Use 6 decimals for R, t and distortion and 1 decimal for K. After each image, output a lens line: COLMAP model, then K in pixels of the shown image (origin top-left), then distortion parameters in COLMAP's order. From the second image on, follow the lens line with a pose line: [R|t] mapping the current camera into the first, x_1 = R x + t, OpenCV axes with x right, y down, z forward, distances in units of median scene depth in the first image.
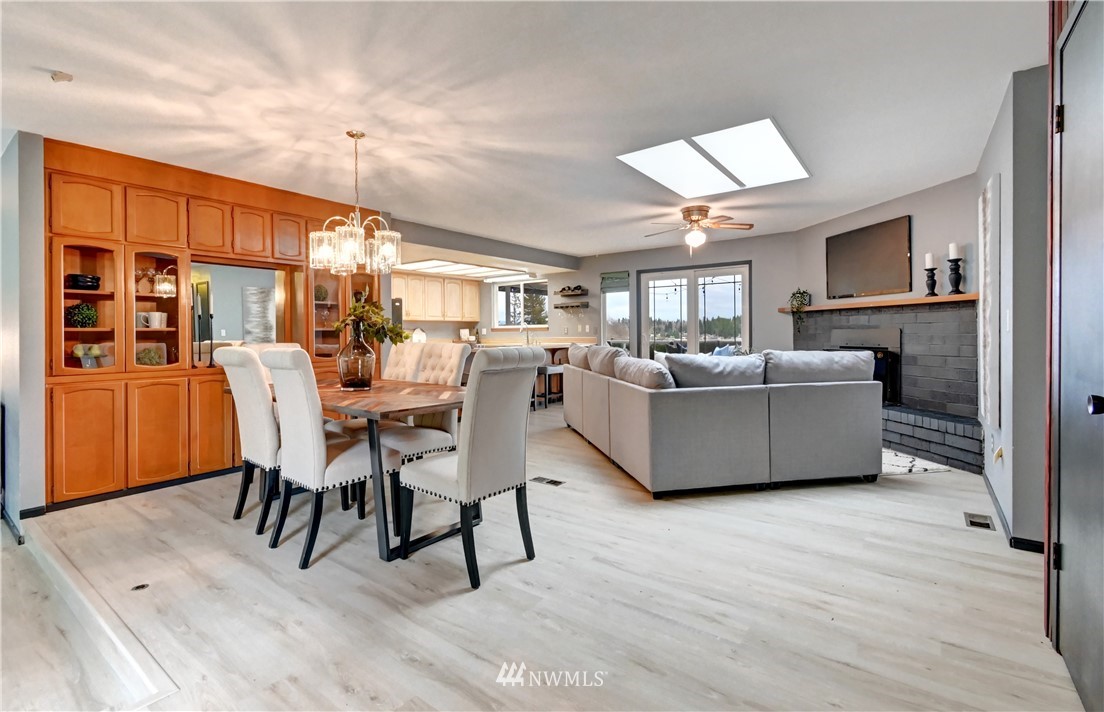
lens RADIAL K [[500.8, 0, 551.9], [0, 500.8, 335.8], [0, 0, 1]] dist [-0.001377, 0.000037]
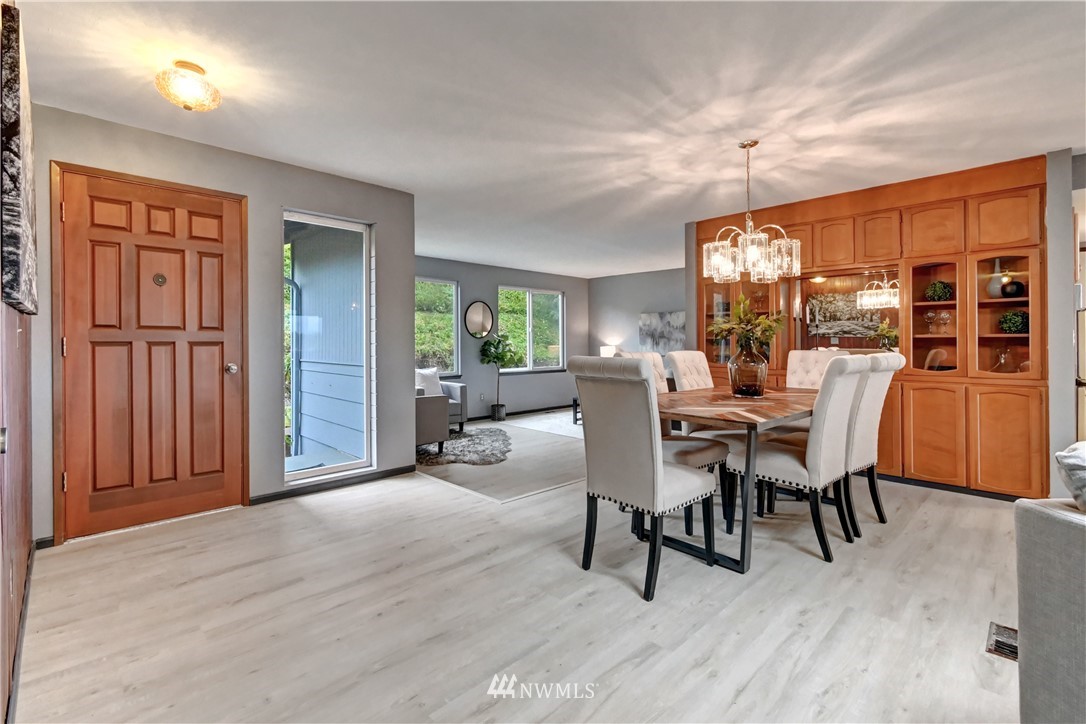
lens RADIAL K [[484.4, 0, 537.5], [0, 484.4, 347.9], [0, 0, 1]] dist [0.000227, -0.000579]
pose [[-0.173065, 0.018660, -0.984734, 0.703930], [-0.003427, 0.999803, 0.019547, -0.010594], [0.984905, 0.006757, -0.172967, 0.817716]]
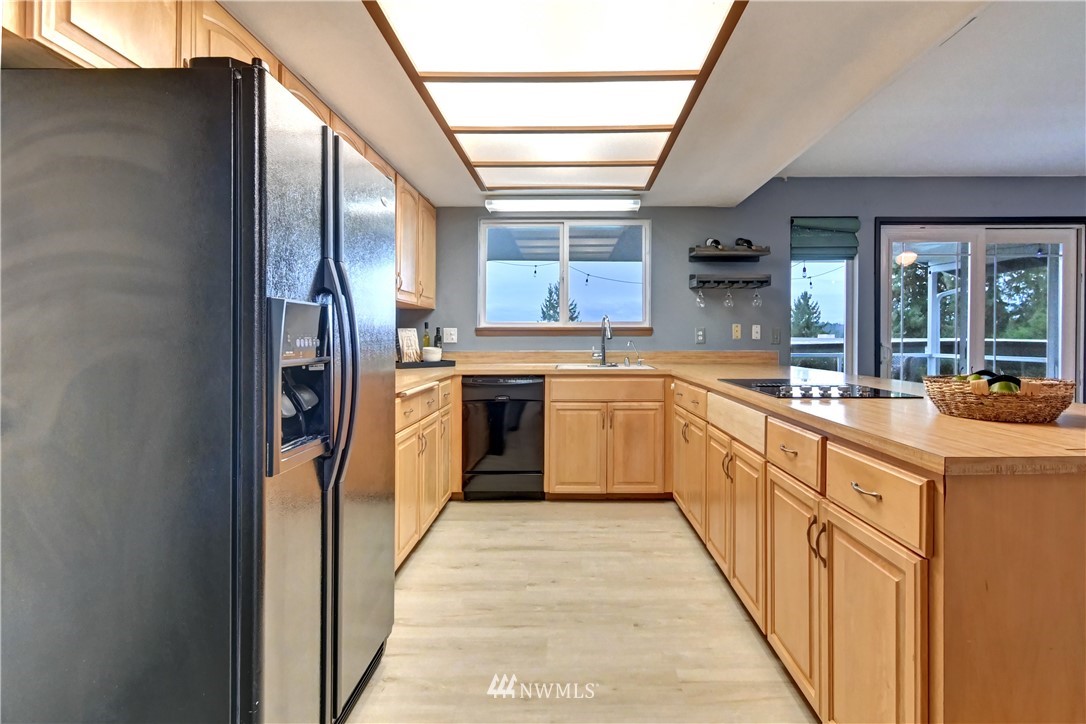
lens RADIAL K [[470.8, 0, 542.1], [0, 470.8, 351.9], [0, 0, 1]] dist [0.001610, 0.000070]
pose [[0.808112, 0.016786, 0.588789, -1.054758], [-0.008839, 0.999827, -0.016373, 0.038925], [-0.588962, 0.008027, 0.808121, 2.321478]]
